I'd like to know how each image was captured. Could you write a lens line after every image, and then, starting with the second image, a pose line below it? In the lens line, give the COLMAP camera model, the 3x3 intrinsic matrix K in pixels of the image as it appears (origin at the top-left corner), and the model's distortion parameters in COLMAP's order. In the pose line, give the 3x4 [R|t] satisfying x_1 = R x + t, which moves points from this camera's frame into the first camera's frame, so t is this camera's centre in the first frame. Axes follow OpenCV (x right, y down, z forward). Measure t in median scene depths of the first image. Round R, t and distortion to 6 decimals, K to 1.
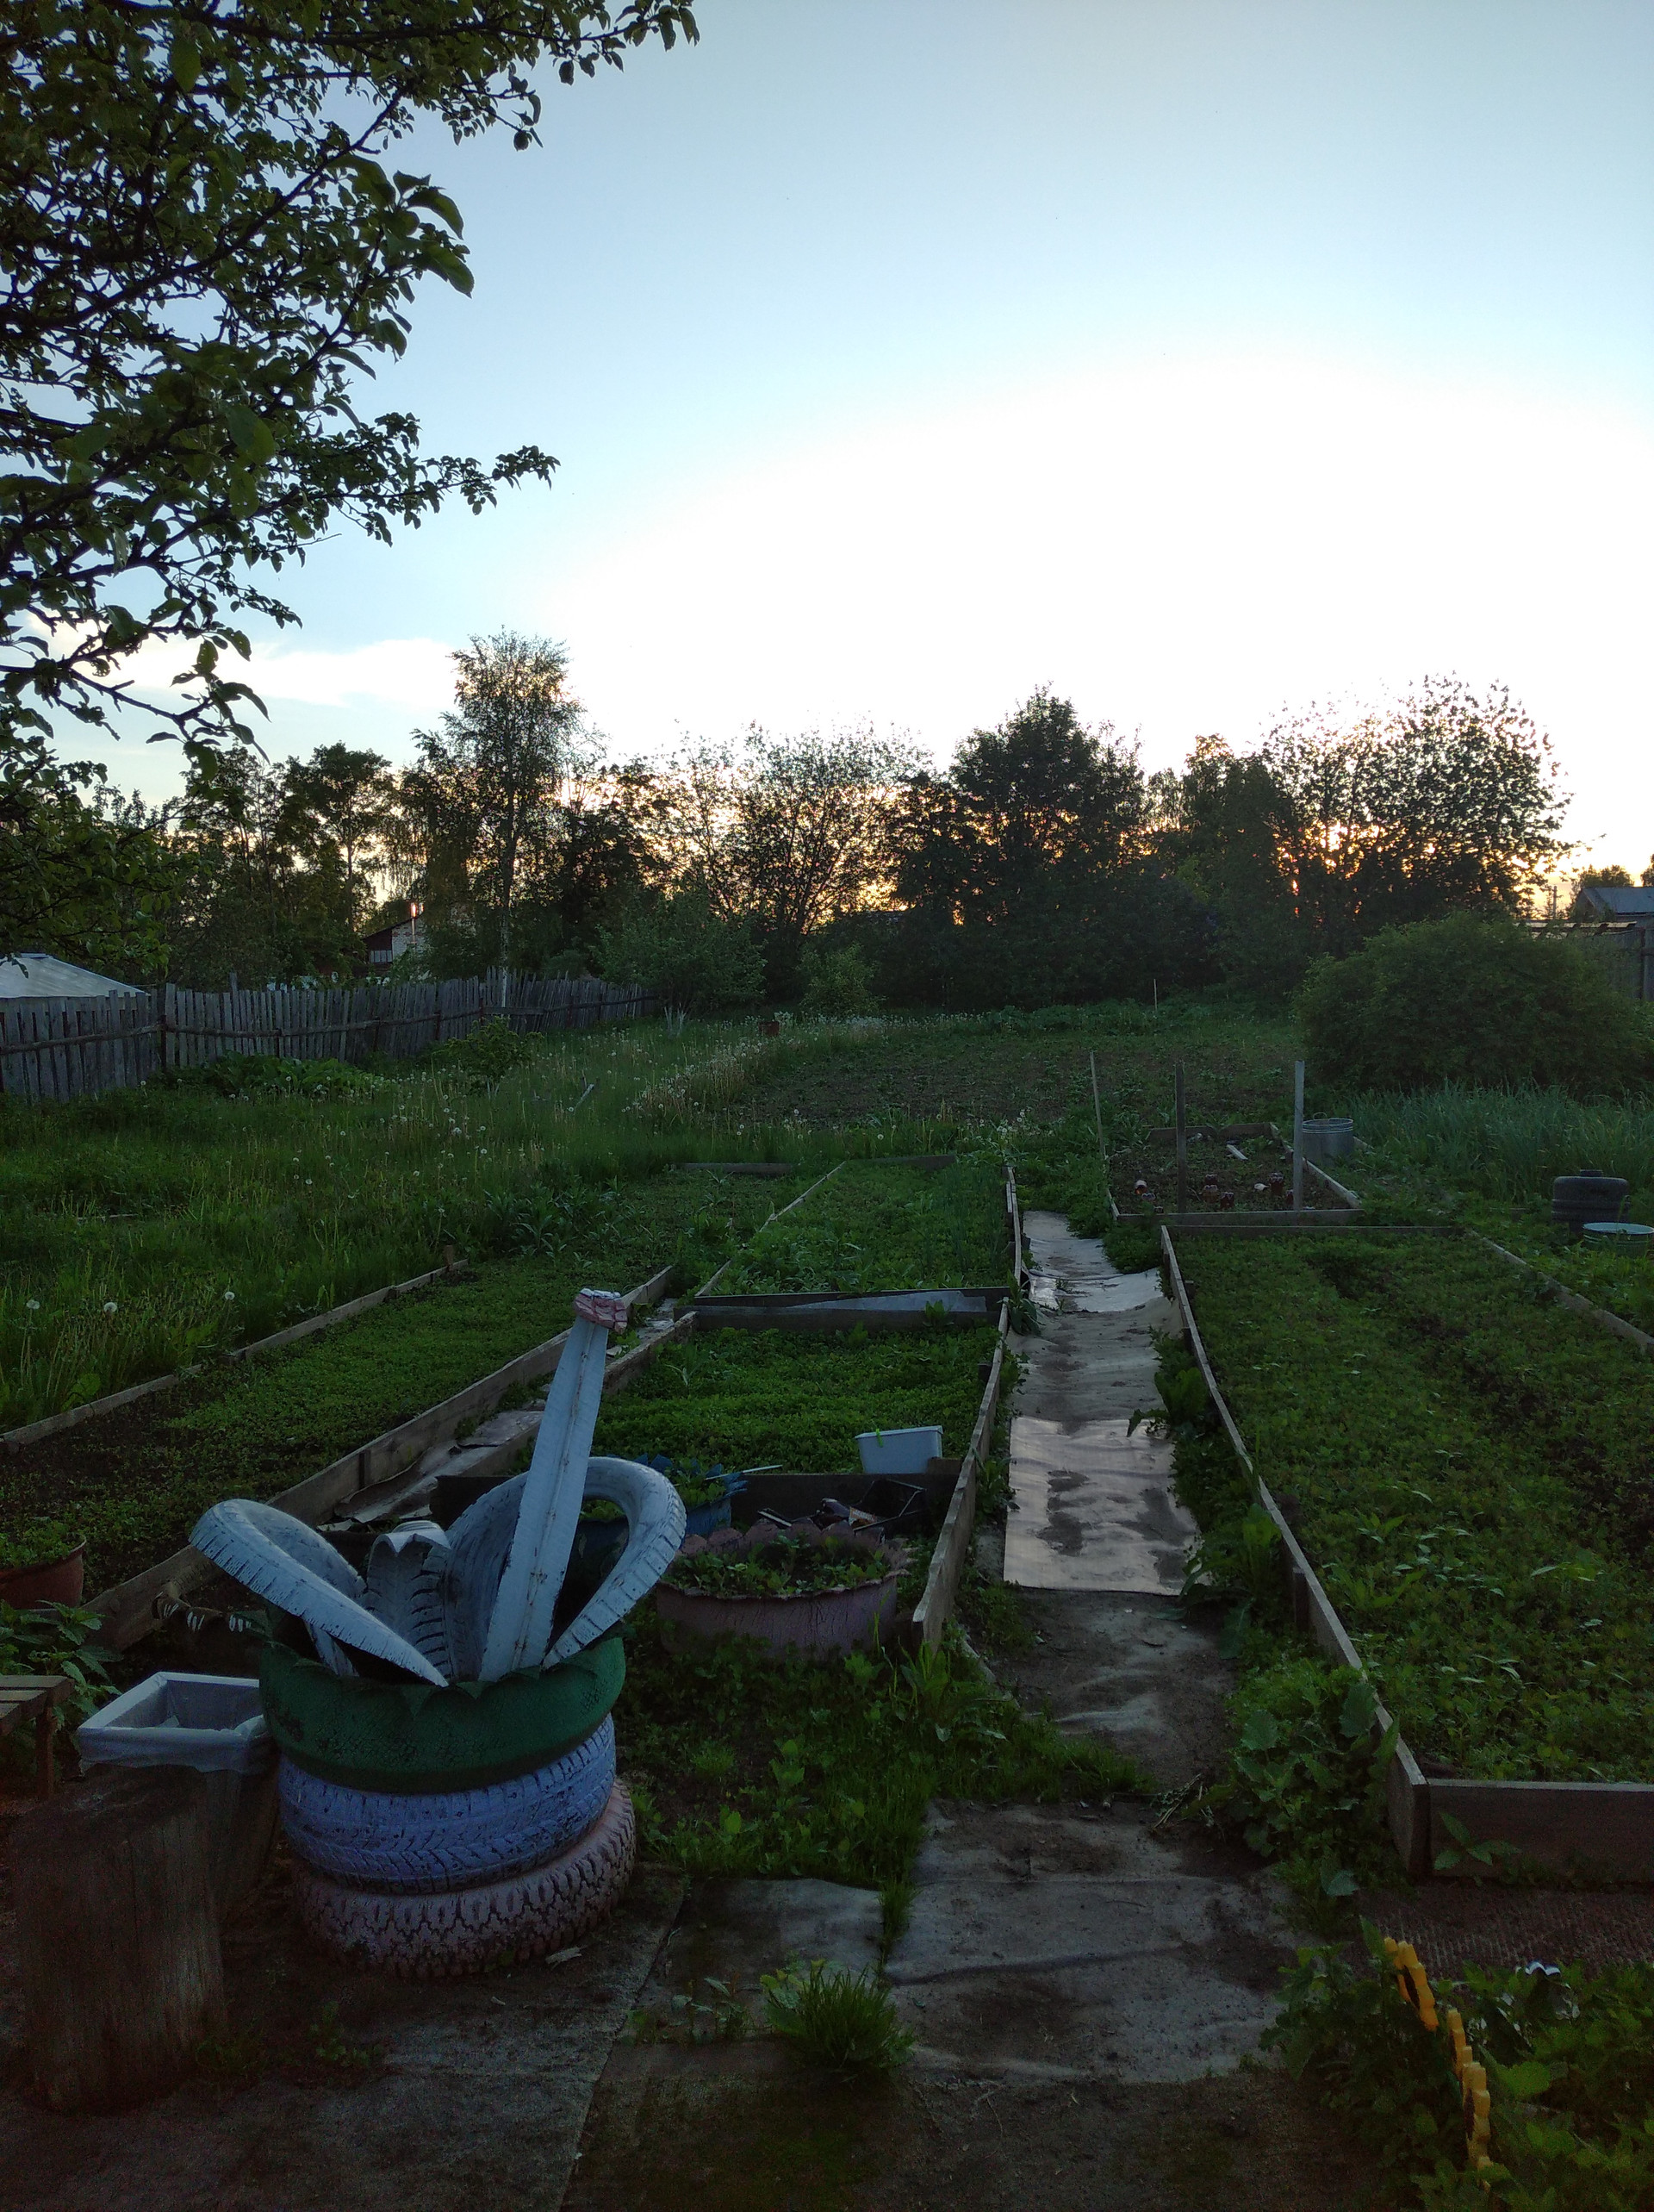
lens RADIAL K [[1791.7, 0, 831.5], [0, 1791.7, 1110.5], [0, 0, 1]] dist [0.073110, -0.102467]
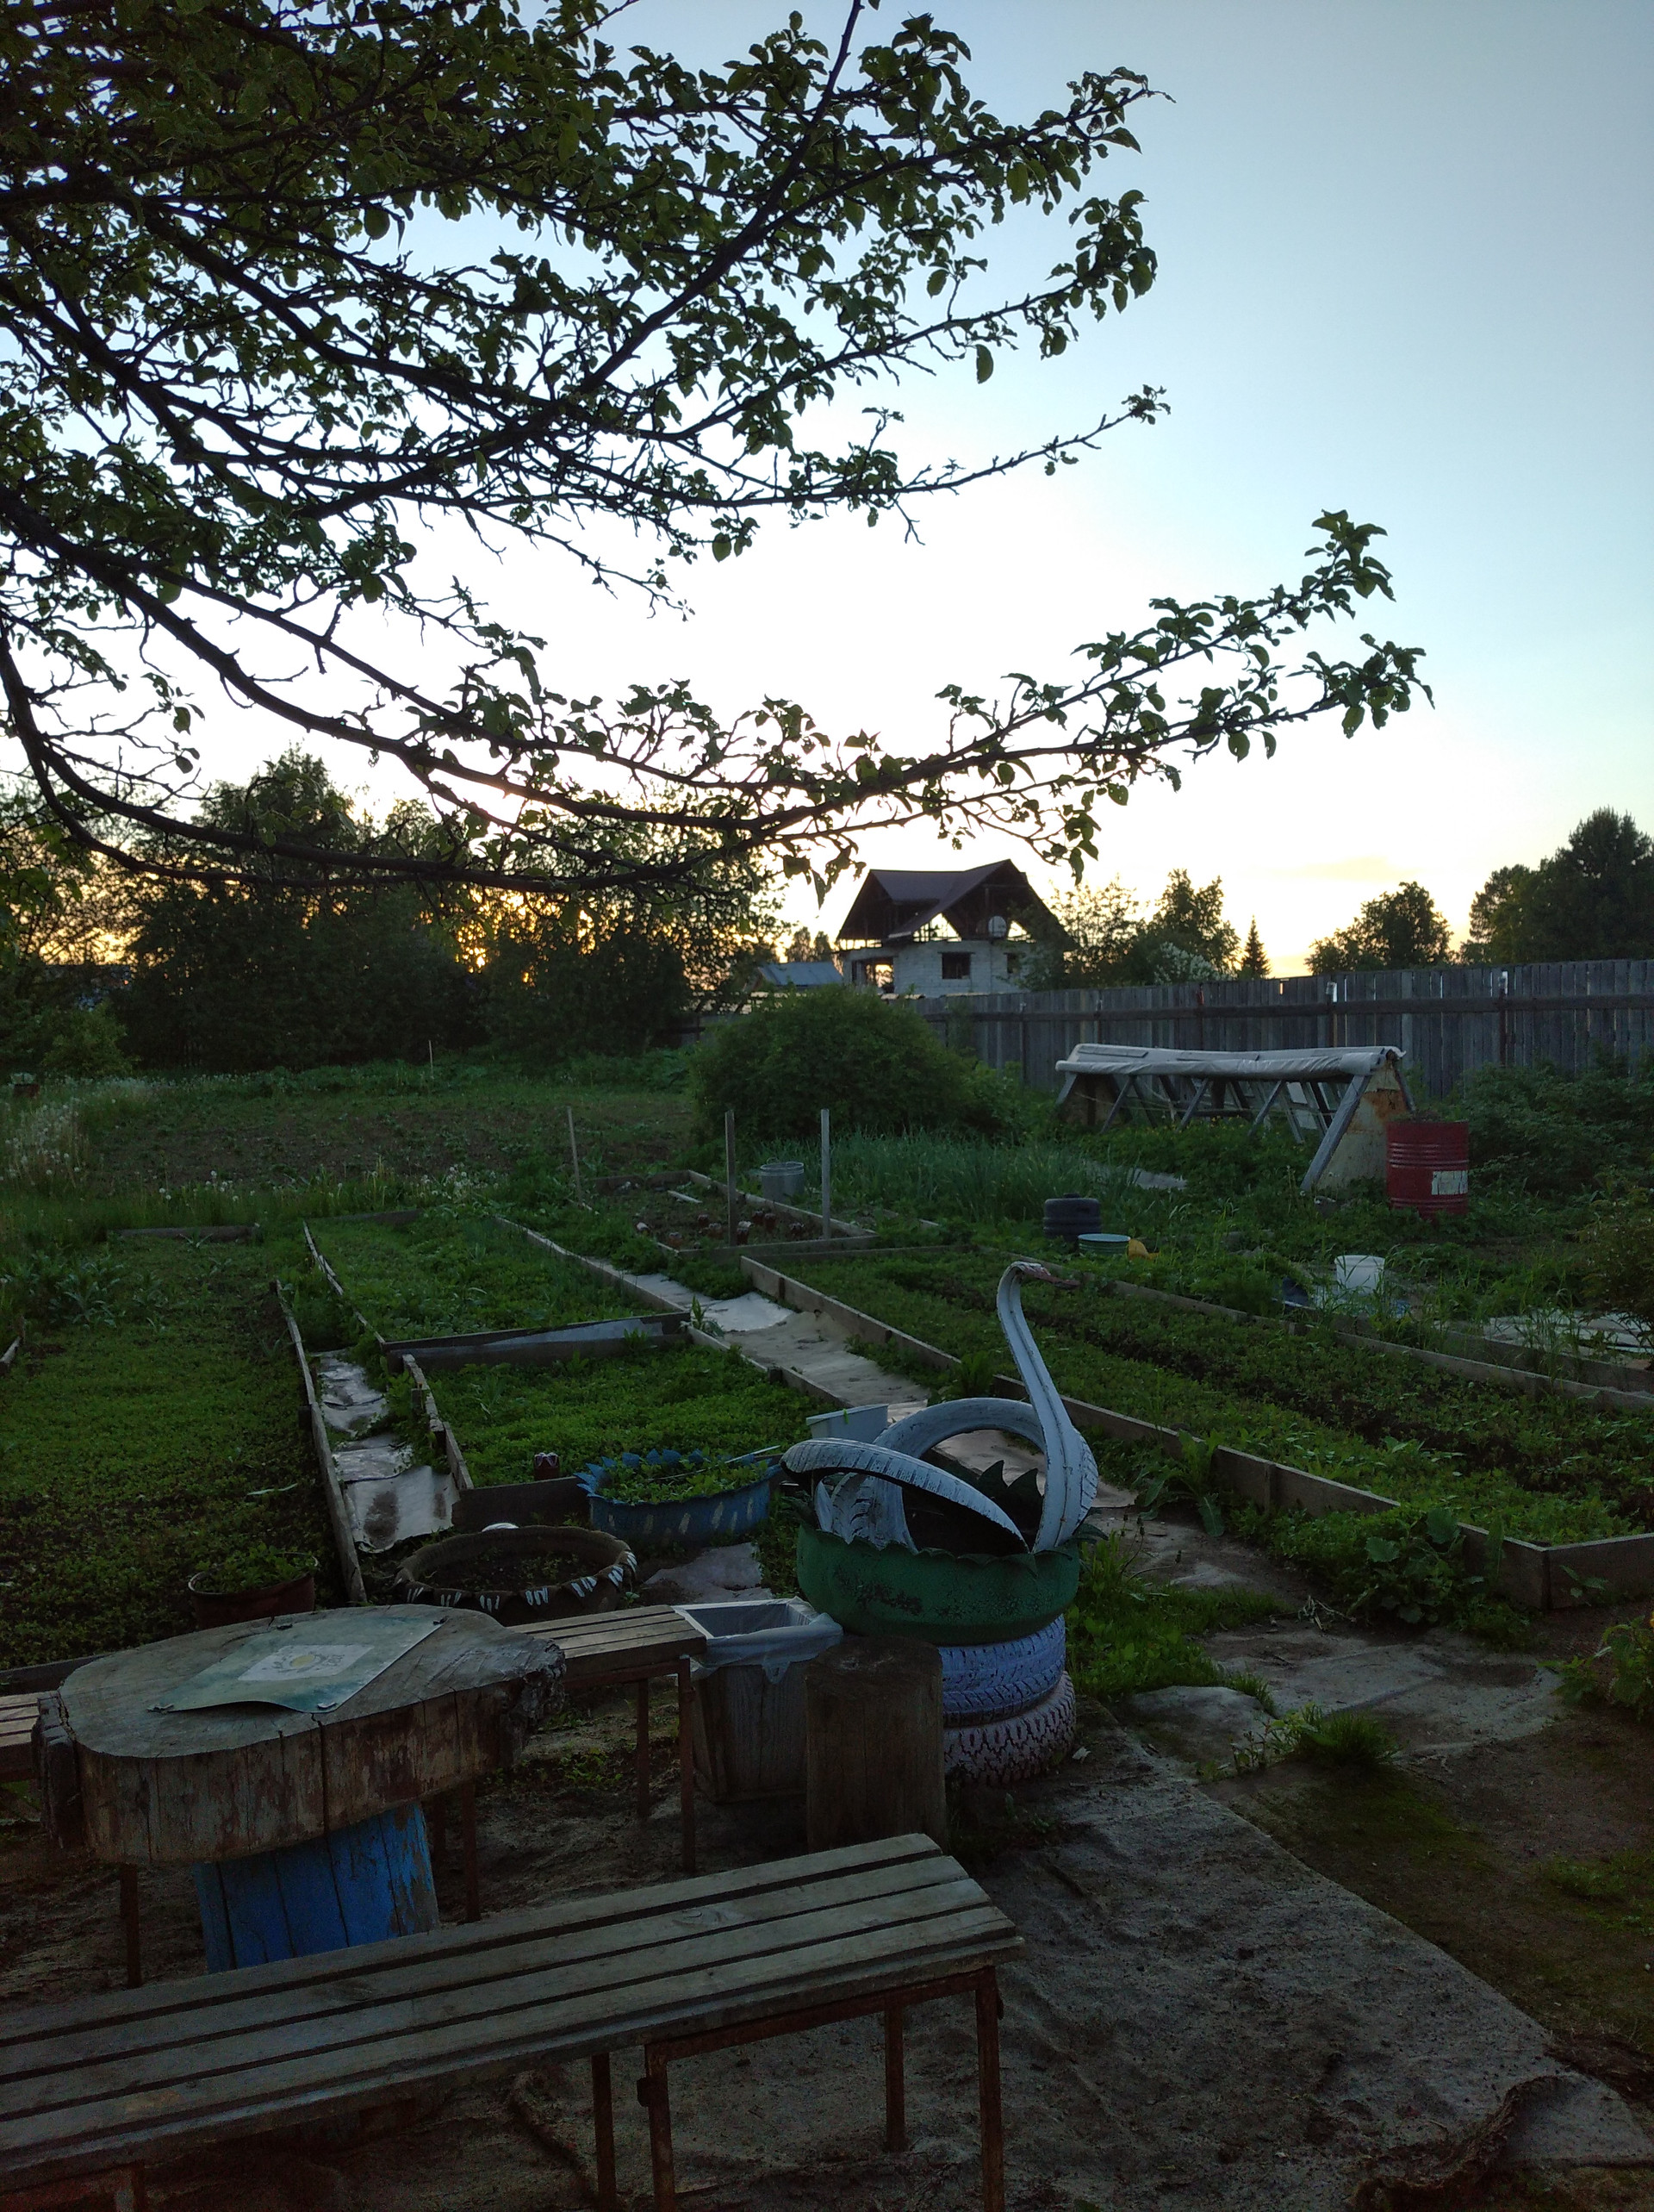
lens RADIAL K [[1791.7, 0, 849.8], [0, 1791.7, 1106.4], [0, 0, 1]] dist [0.073110, -0.102467]
pose [[0.898060, -0.011097, 0.439733, -0.390160], [0.027322, 0.999159, -0.030584, 0.010531], [-0.439023, 0.039481, 0.897608, -0.063034]]
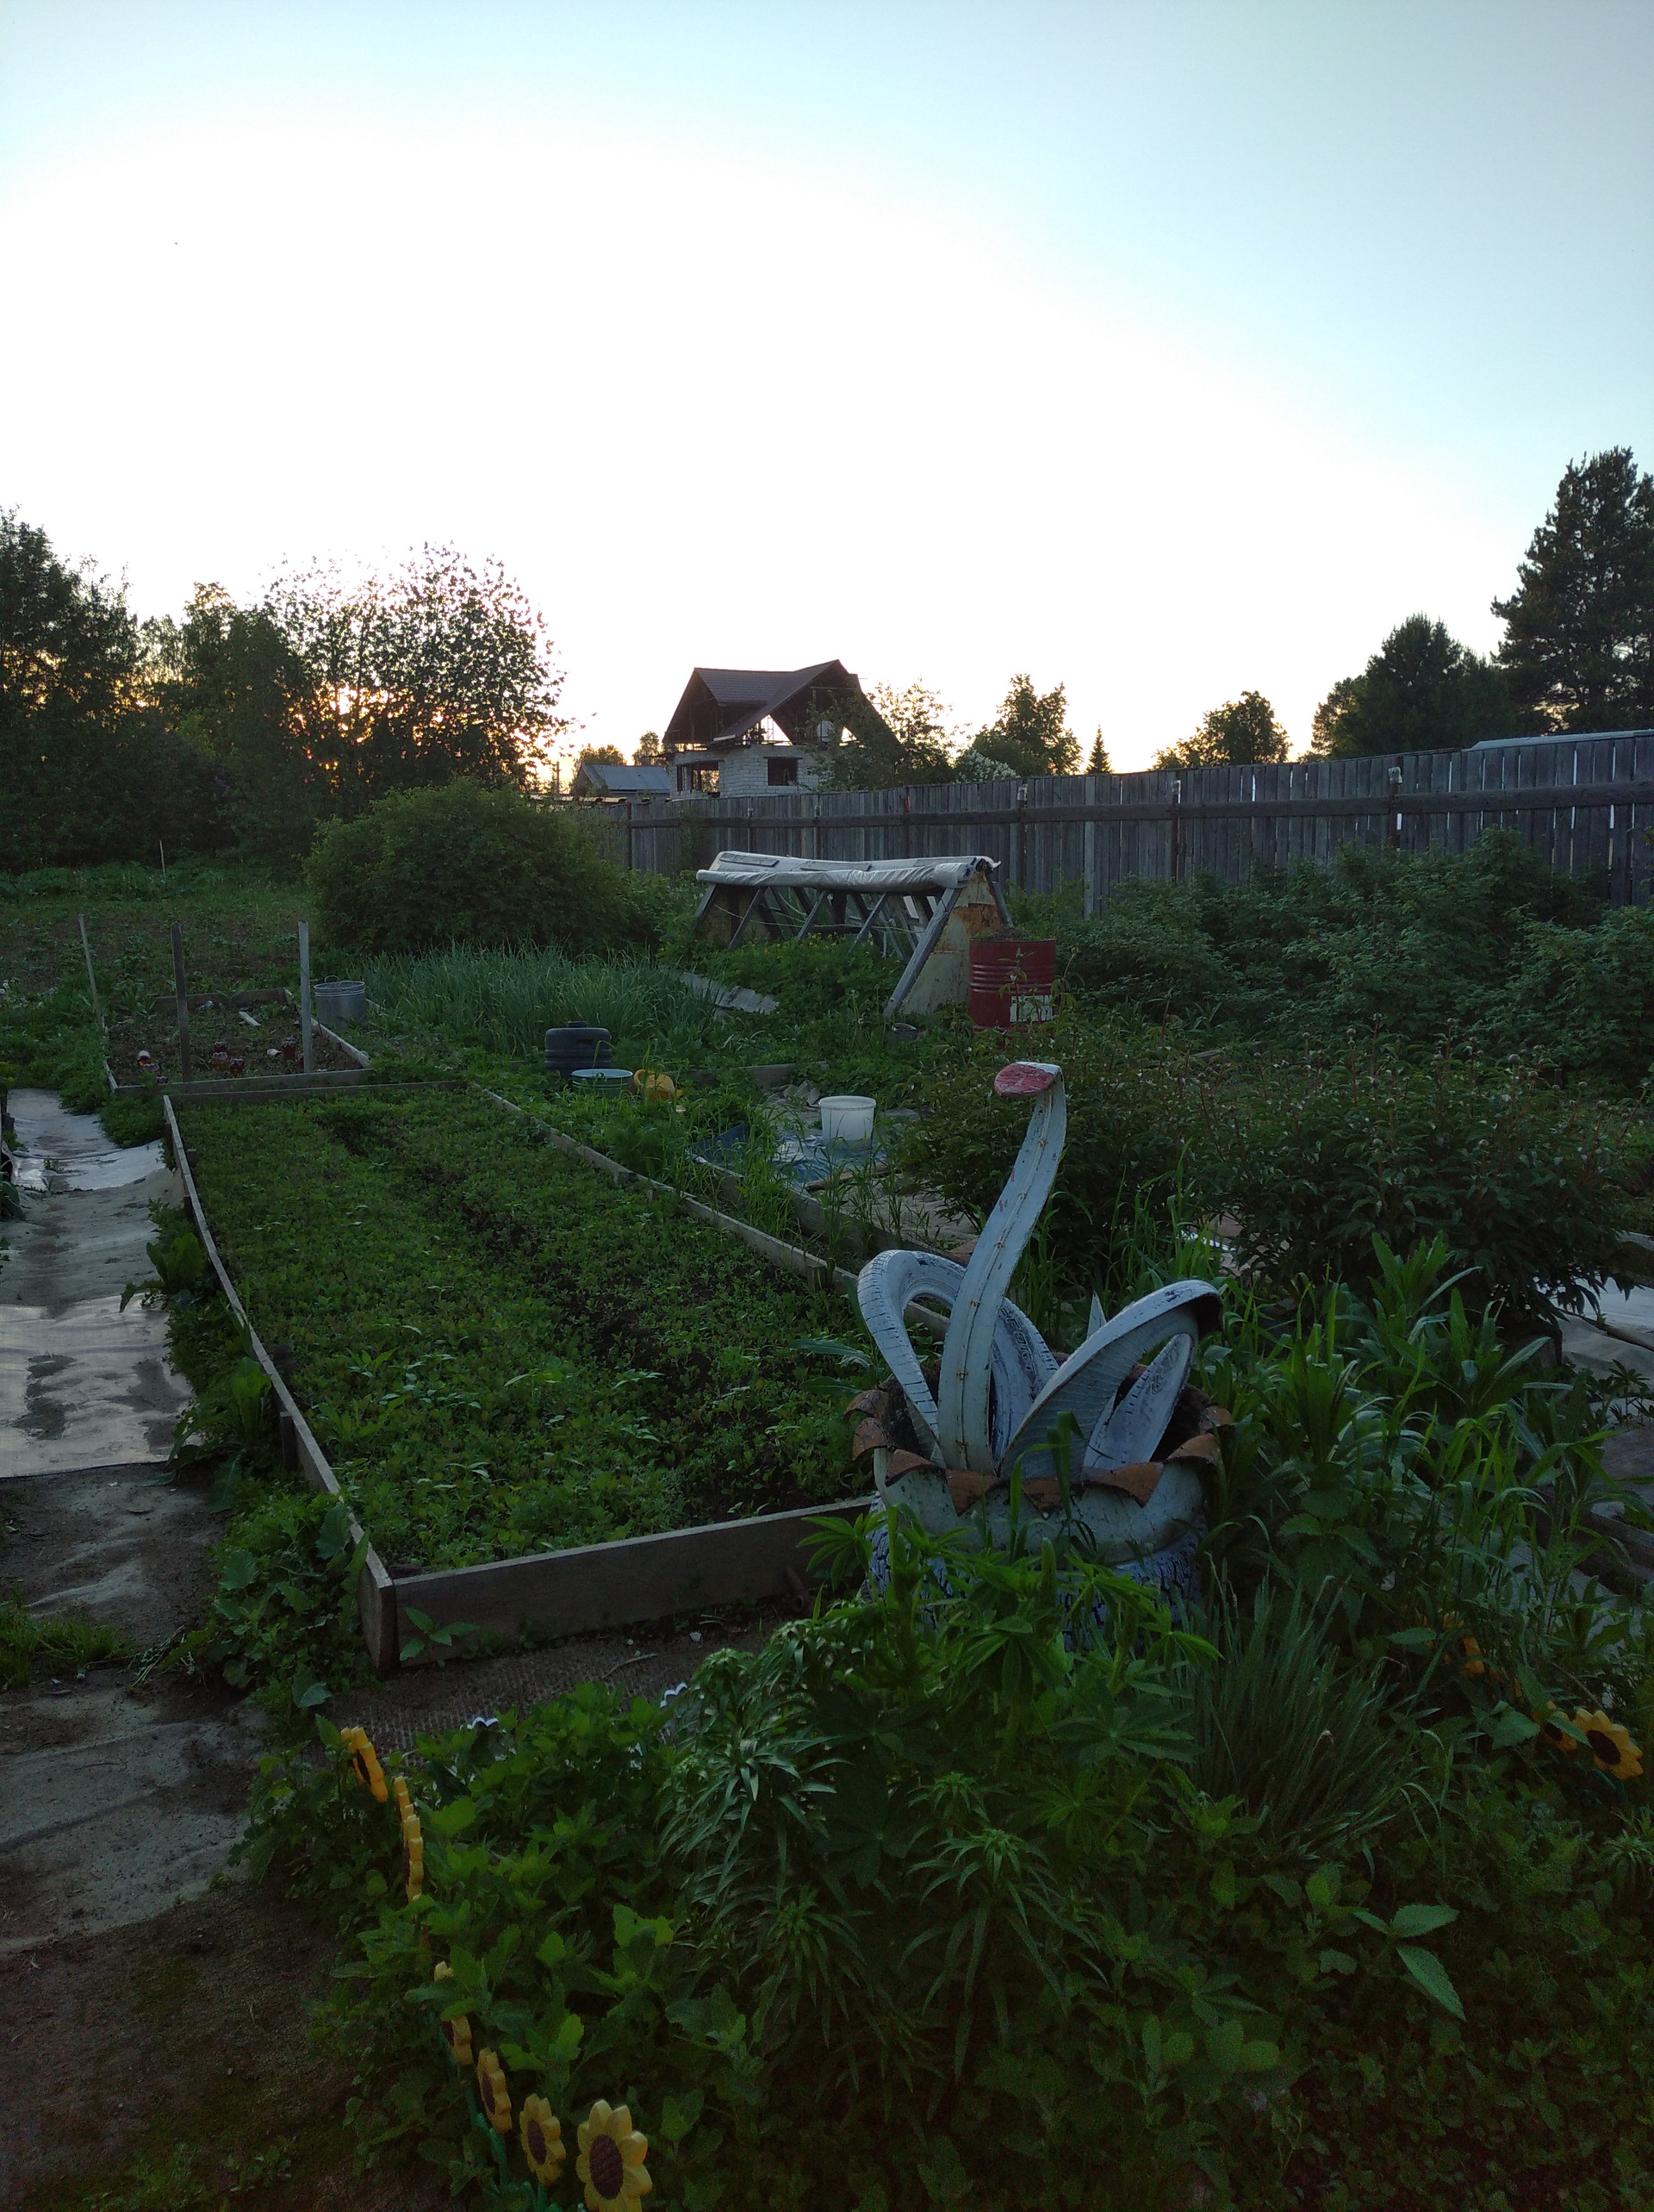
lens RADIAL K [[1791.7, 0, 831.3], [0, 1791.7, 1112.1], [0, 0, 1]] dist [0.073110, -0.102467]
pose [[0.864350, -0.060312, 0.499262, 0.017070], [0.023409, 0.996531, 0.079857, 0.007199], [-0.502346, -0.057337, 0.862763, -0.012446]]
